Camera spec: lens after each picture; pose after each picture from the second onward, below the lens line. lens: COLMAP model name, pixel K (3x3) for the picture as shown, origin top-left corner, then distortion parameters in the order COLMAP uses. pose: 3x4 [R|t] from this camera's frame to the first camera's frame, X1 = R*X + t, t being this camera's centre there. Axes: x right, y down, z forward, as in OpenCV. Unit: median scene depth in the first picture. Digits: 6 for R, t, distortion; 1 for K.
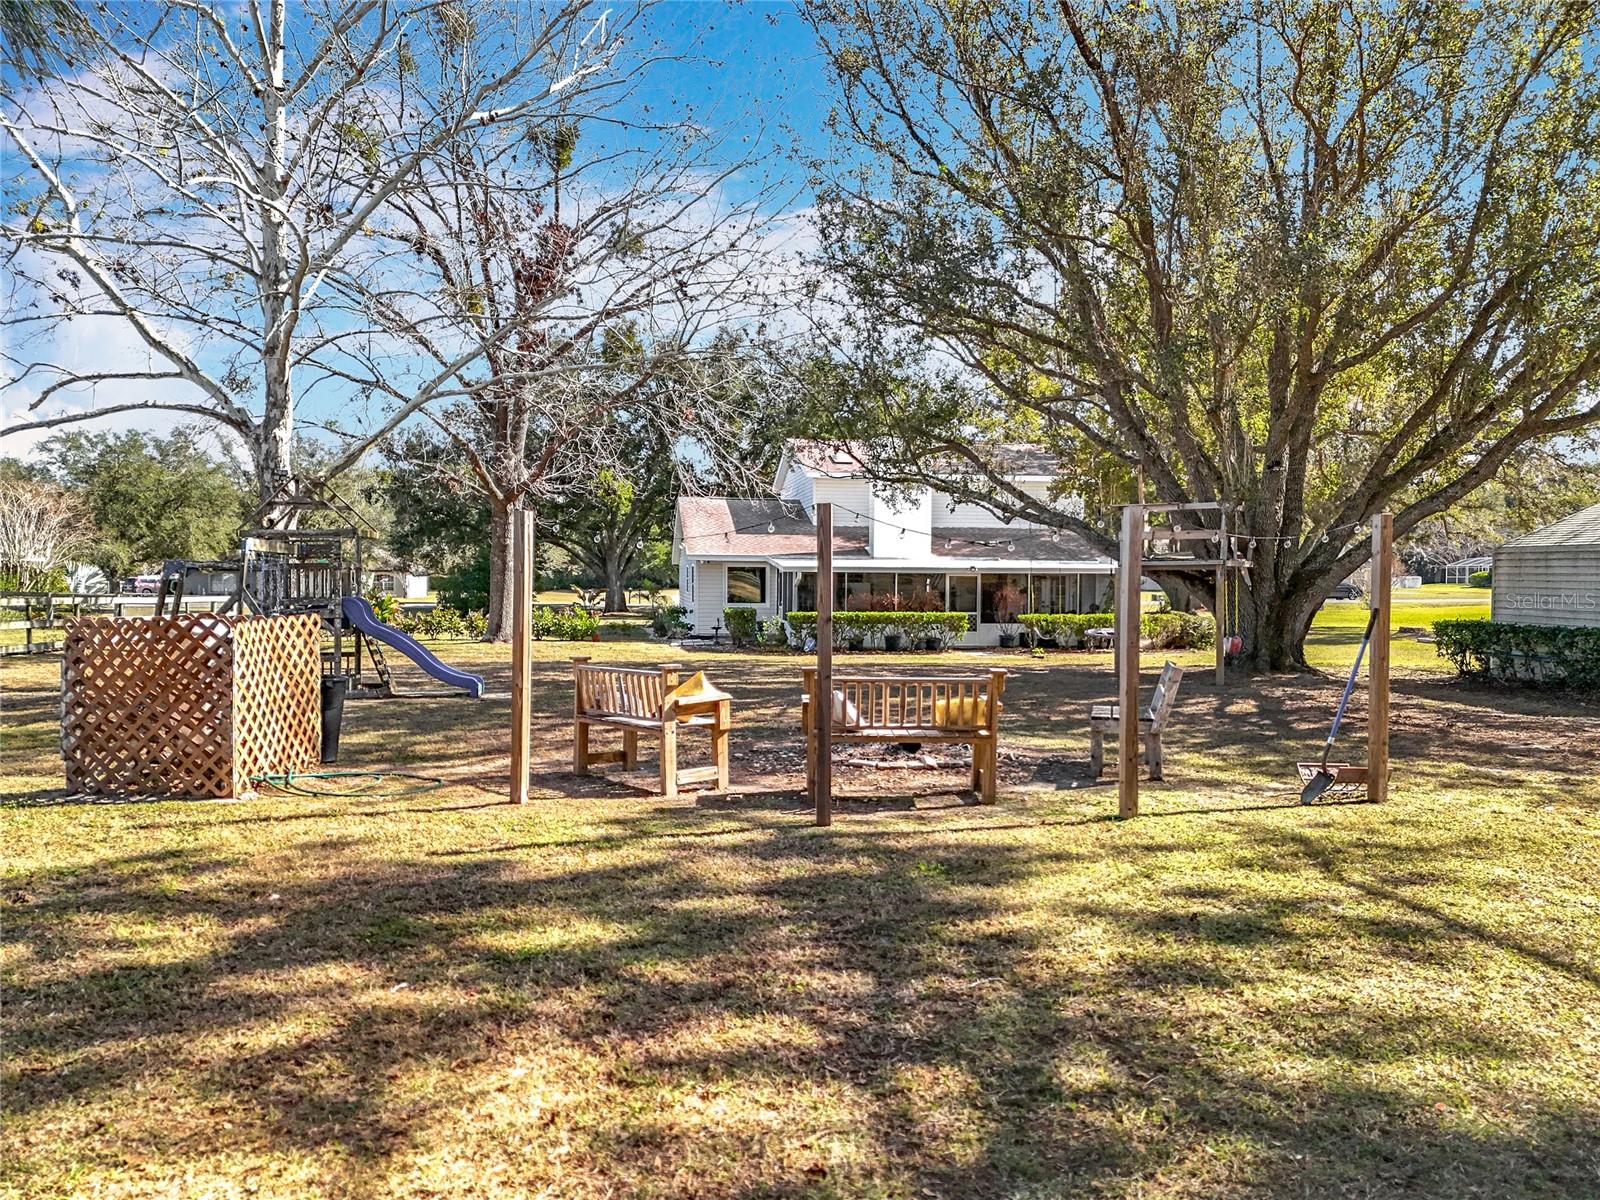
lens RADIAL K [[1073.3, 0, 800.0], [0, 1073.3, 600.0], [0, 0, 1]] dist [-0.004671, -0.005583]
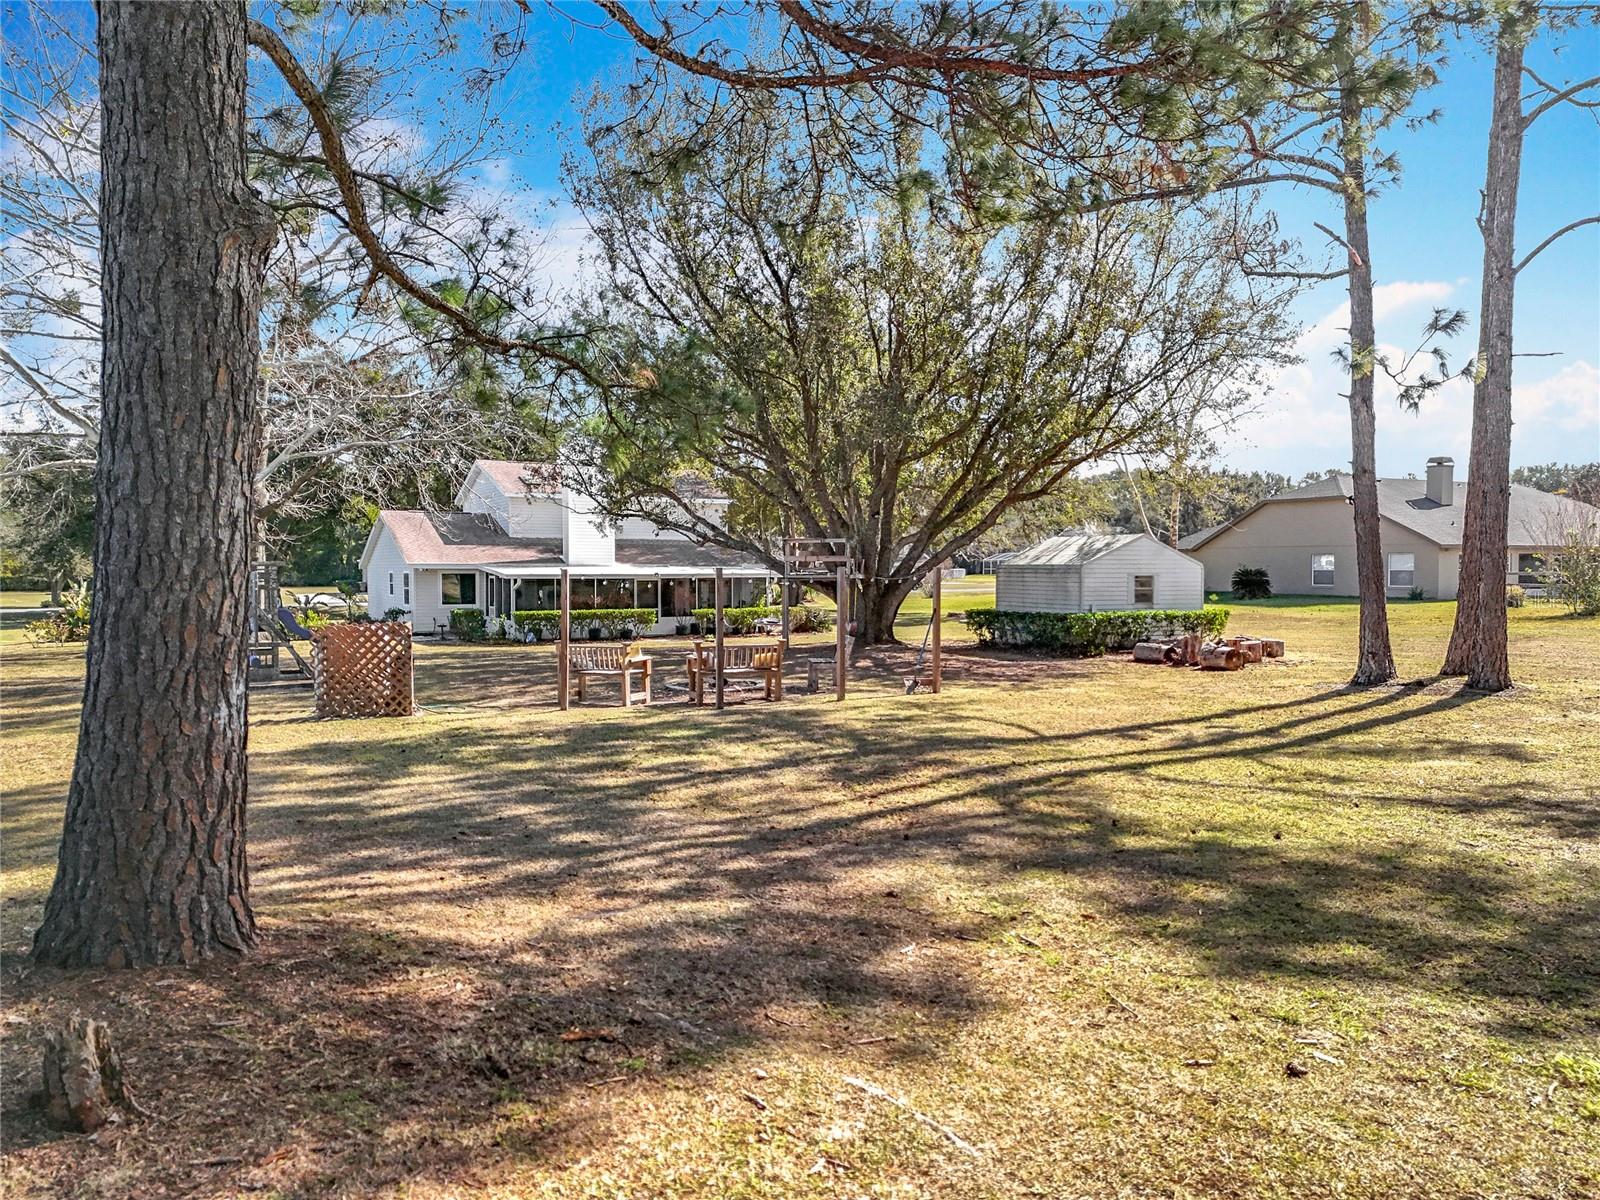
lens RADIAL K [[1163.6, 0, 800.0], [0, 1163.6, 600.0], [0, 0, 1]] dist [0.008473, 0.004495]
pose [[0.928137, -0.017170, 0.371843, -0.298877], [0.013918, 0.999838, 0.011427, -0.018781], [-0.371979, -0.005430, 0.928225, -0.548411]]
